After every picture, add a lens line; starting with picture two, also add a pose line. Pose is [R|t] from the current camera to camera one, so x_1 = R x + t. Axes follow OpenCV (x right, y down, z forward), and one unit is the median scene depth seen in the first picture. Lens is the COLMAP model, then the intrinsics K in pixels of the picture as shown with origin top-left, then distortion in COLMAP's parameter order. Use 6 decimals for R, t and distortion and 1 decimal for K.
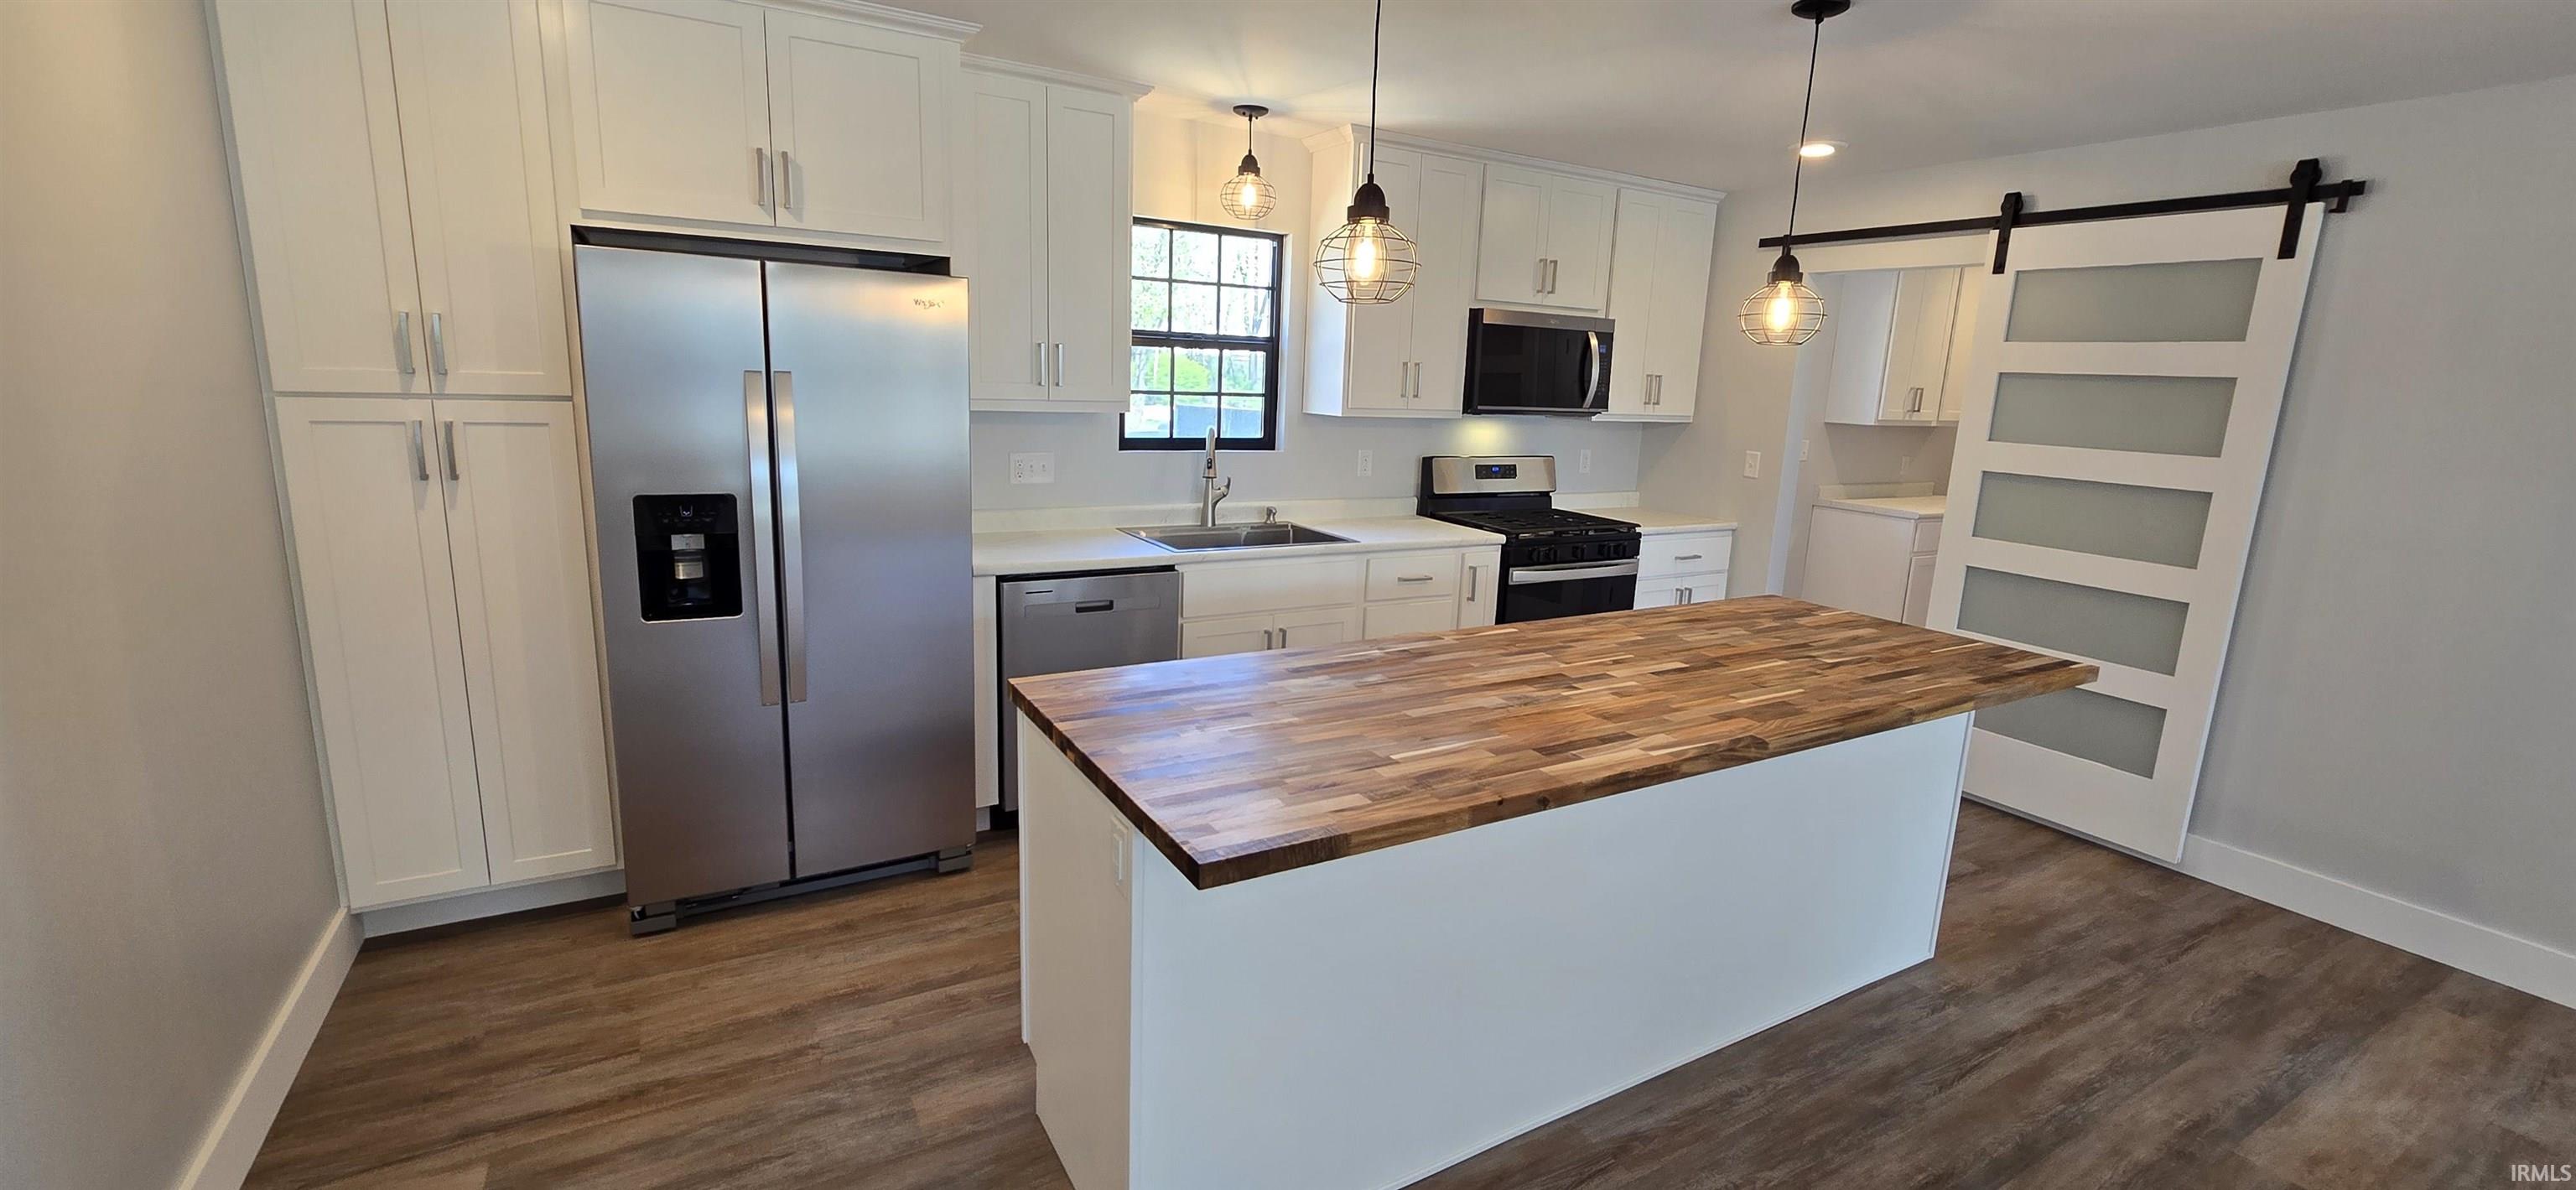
lens RADIAL K [[1055.1, 0, 1292.6], [0, 1055.1, 587.0], [0, 0, 1]] dist [-0.002818, -0.000591]
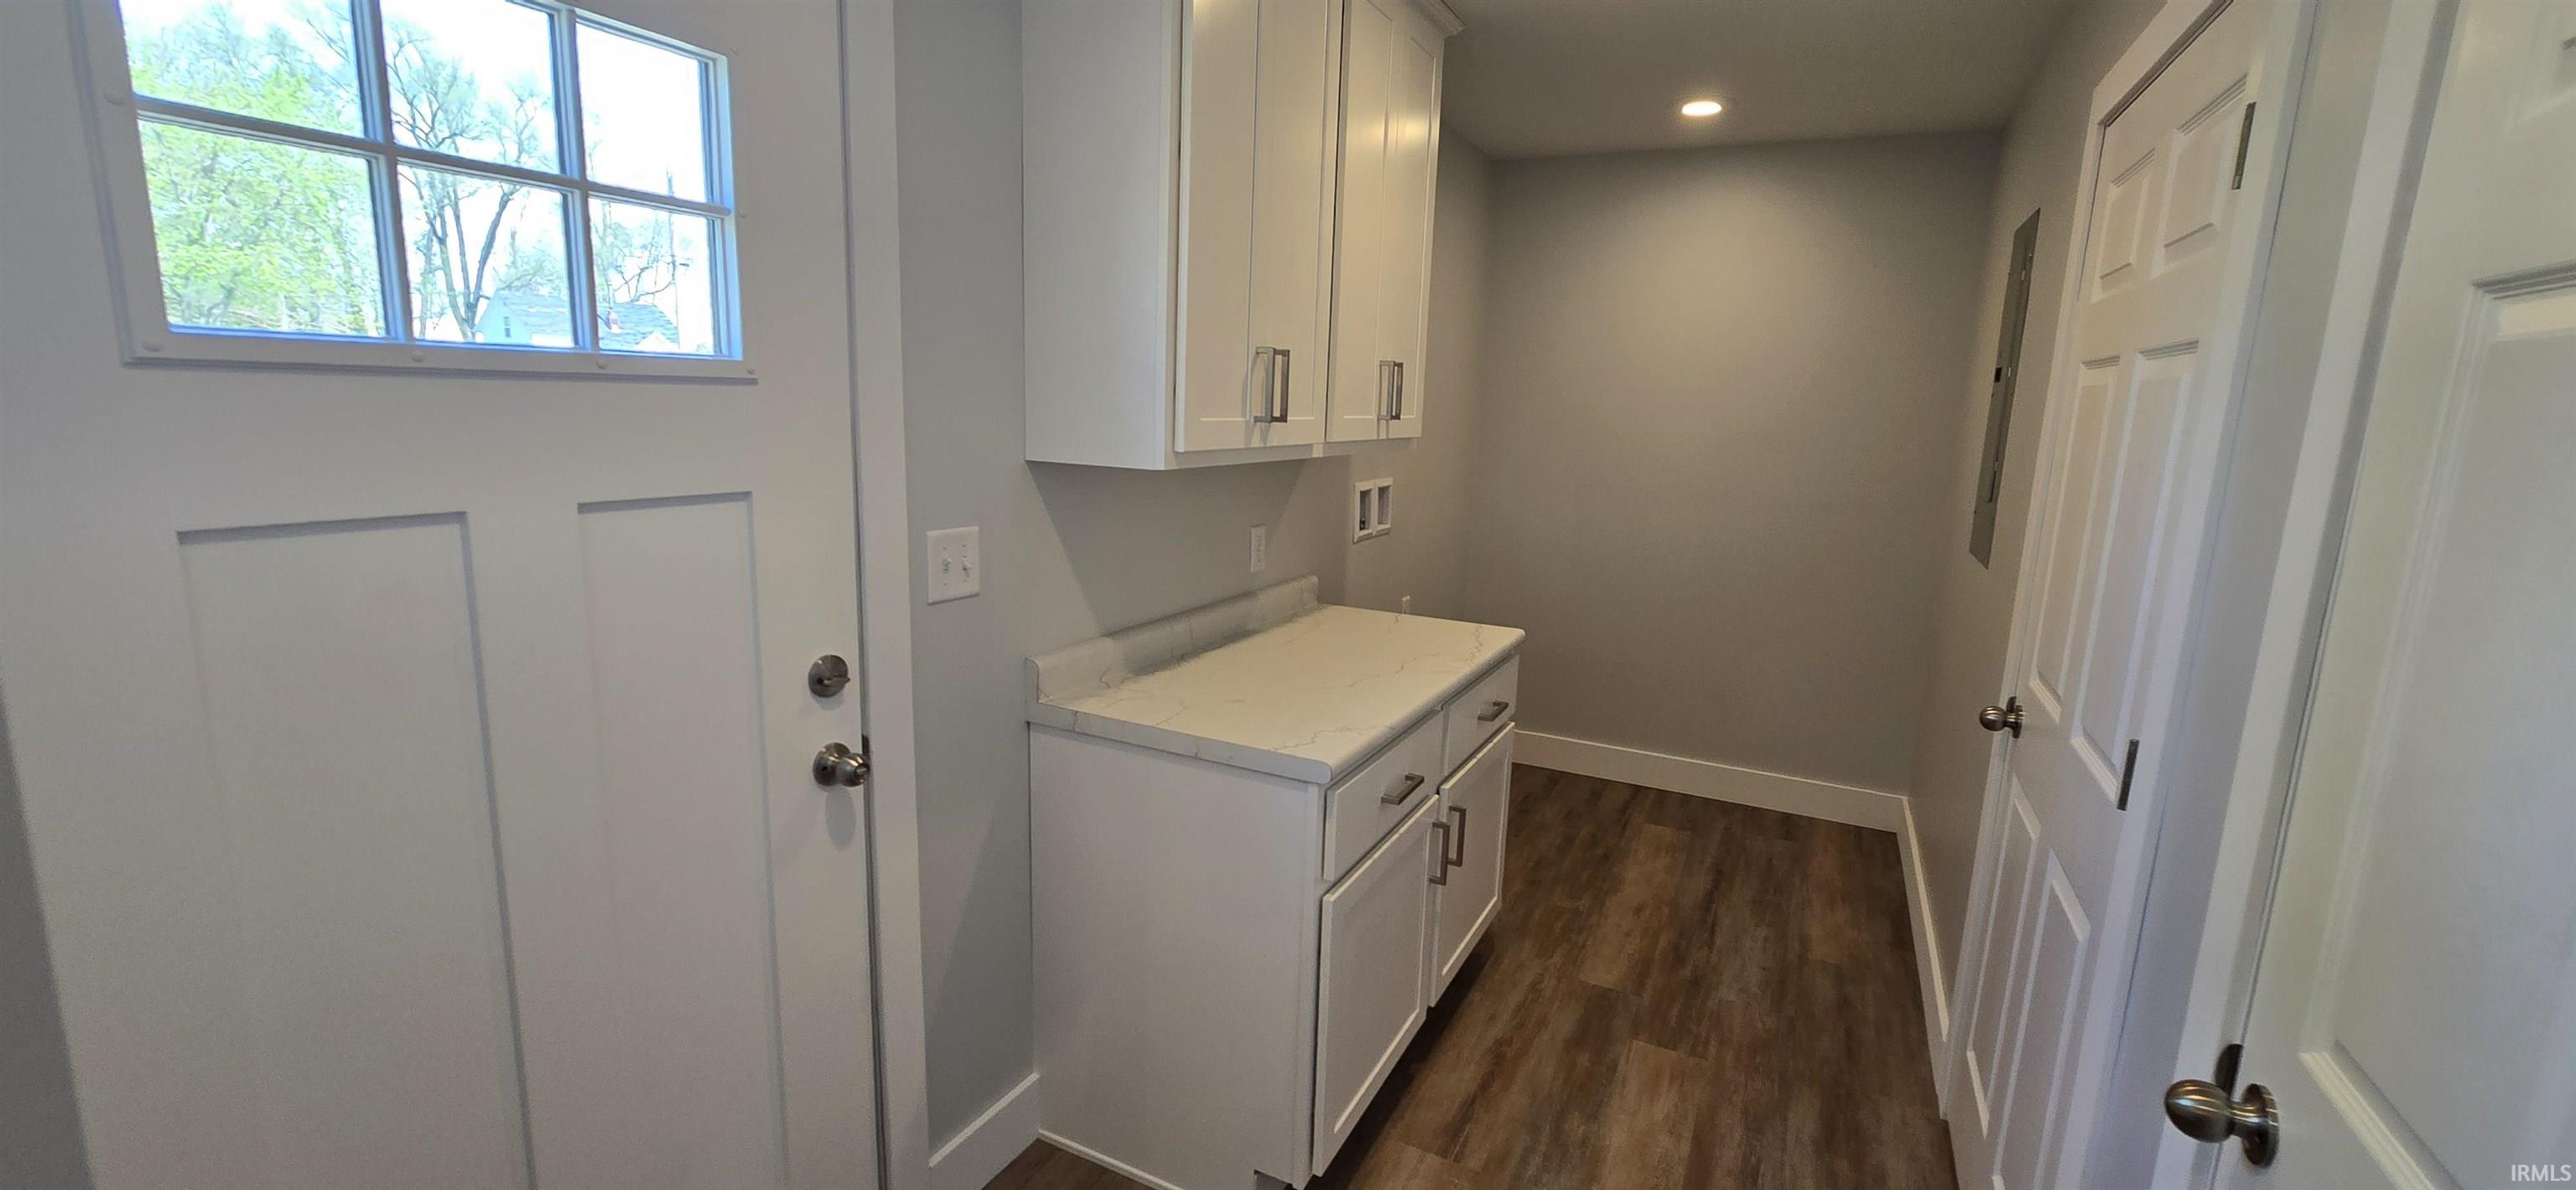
lens RADIAL K [[1055.1, 0, 1287.4], [0, 1055.1, 591.6], [0, 0, 1]] dist [-0.002818, -0.000591]
pose [[0.864751, -0.119561, 0.487761, 0.105536], [0.127878, 0.991655, 0.016361, -0.029304], [-0.485647, 0.048226, 0.872824, 0.176170]]
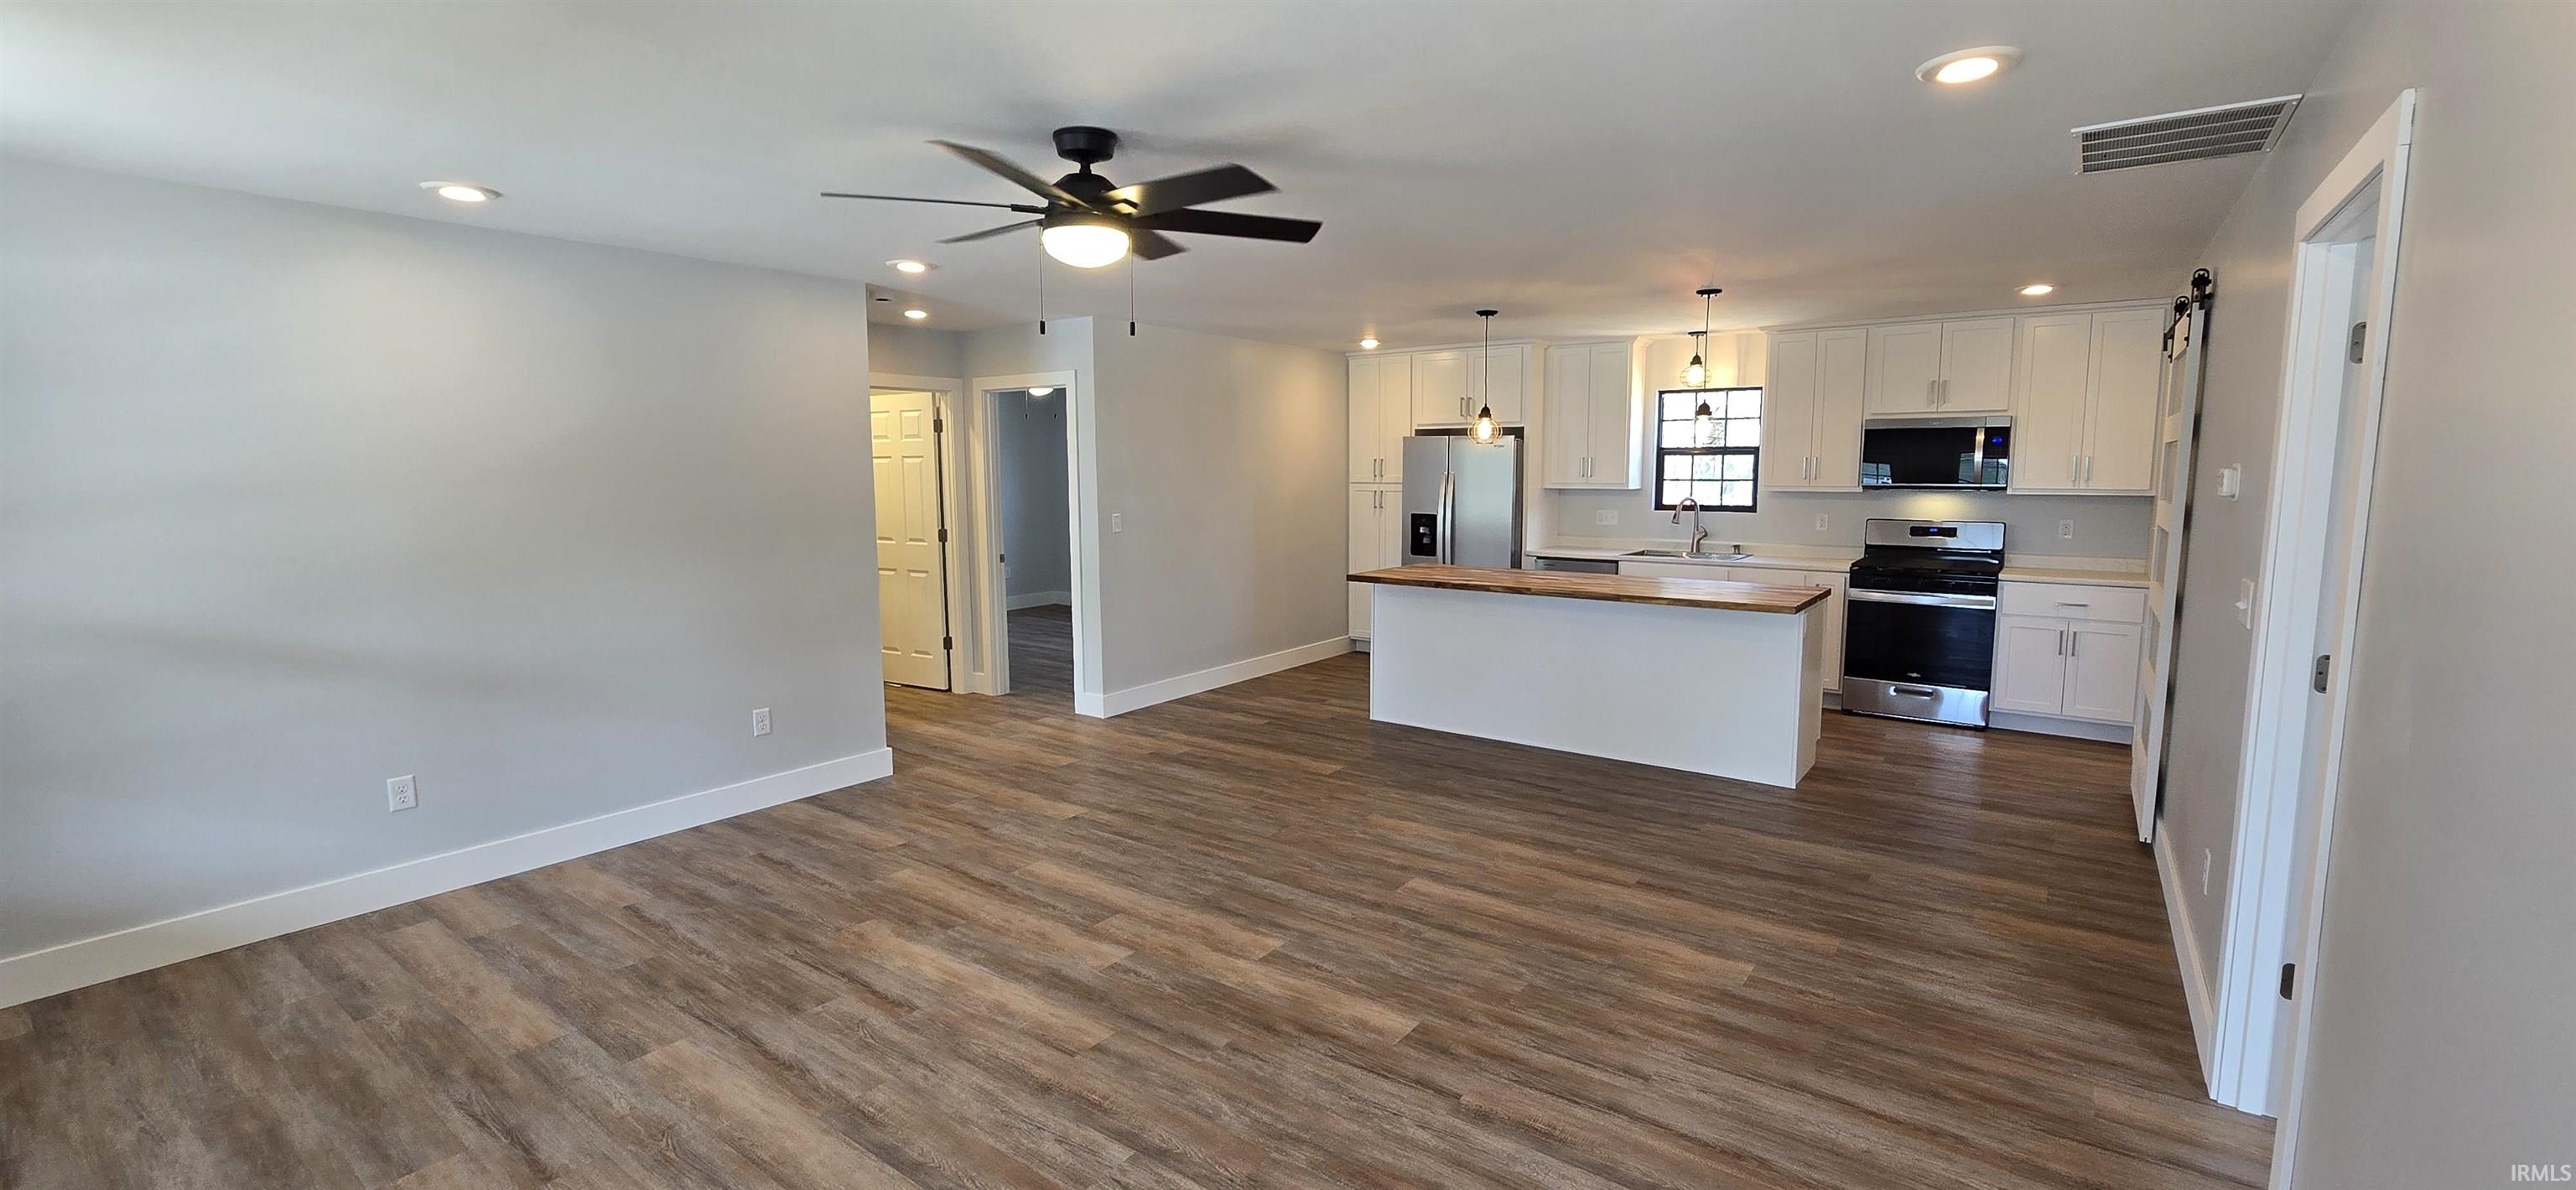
lens RADIAL K [[1055.1, 0, 1290.9], [0, 1055.1, 586.8], [0, 0, 1]] dist [-0.002818, -0.000591]
pose [[0.400726, 0.065840, -0.913829, 1.372147], [-0.166351, 0.986065, -0.001902, 0.125736], [0.900970, 0.152779, 0.406094, -0.362991]]
